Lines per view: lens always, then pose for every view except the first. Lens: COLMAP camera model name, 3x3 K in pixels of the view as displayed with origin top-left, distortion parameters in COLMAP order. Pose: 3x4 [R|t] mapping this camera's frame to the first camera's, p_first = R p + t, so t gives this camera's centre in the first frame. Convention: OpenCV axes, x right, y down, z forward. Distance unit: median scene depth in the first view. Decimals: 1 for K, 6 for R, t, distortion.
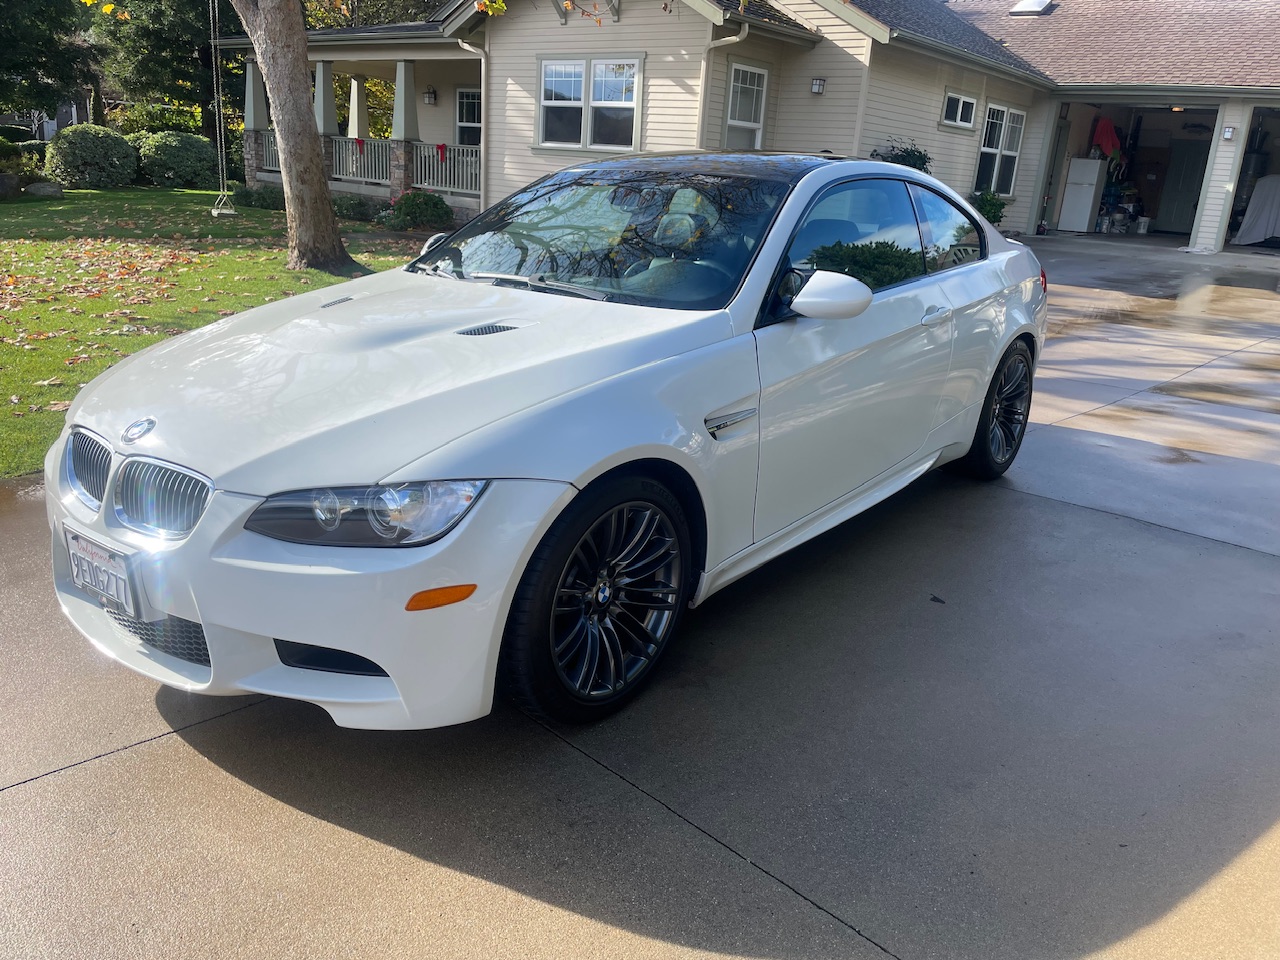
lens RADIAL K [[984.6, 0, 643.9], [0, 984.6, 459.6], [0, 0, 1]] dist [0.059817, -0.103256]
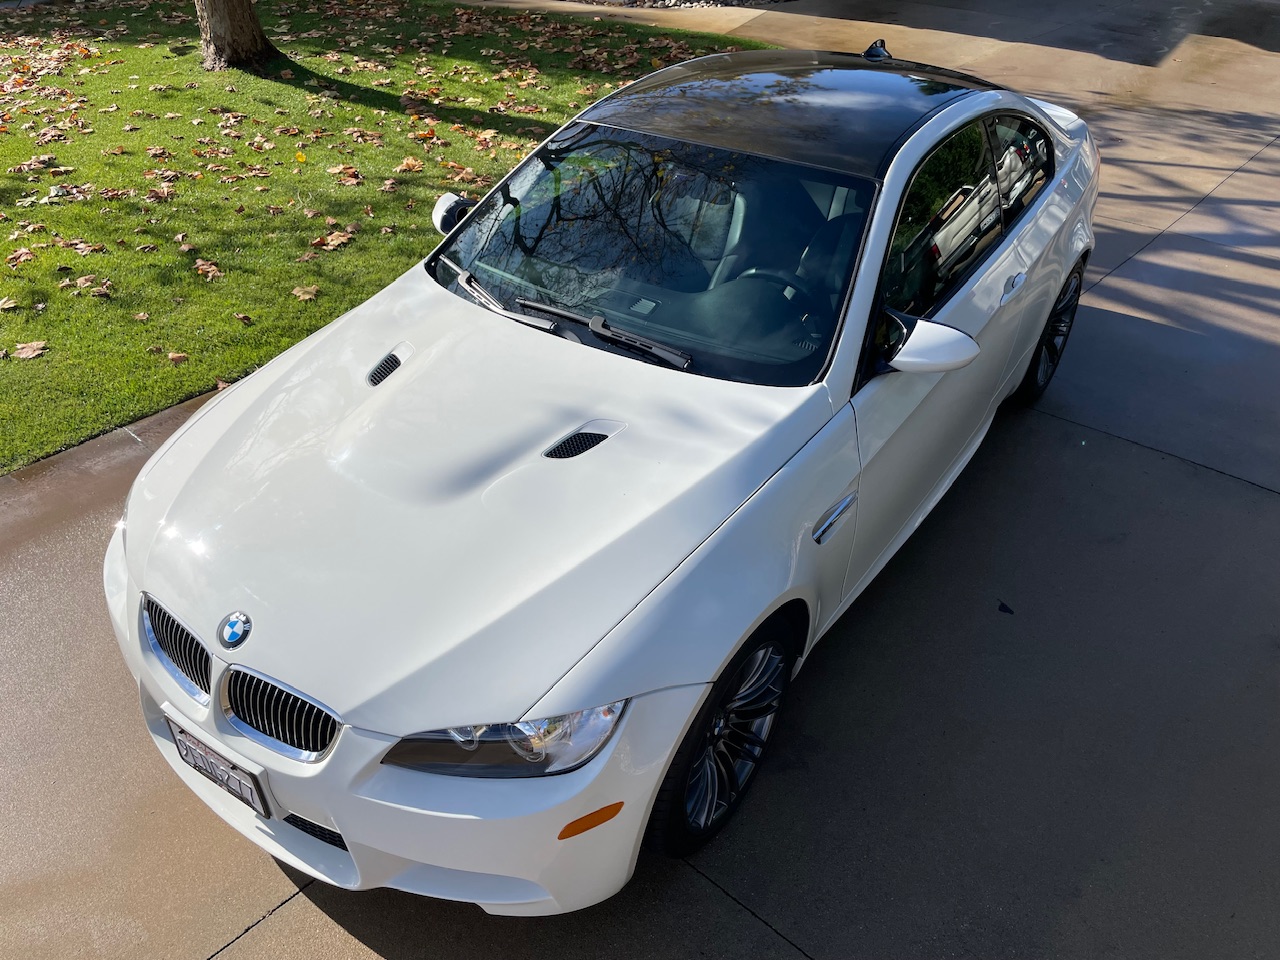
lens RADIAL K [[992.7, 0, 618.9], [0, 992.7, 479.7], [0, 0, 1]] dist [0.009589, 0.002793]
pose [[0.998332, -0.049417, 0.029866, -0.129755], [0.038337, 0.954065, 0.297138, -0.327050], [-0.043178, -0.295497, 0.954367, 0.103748]]
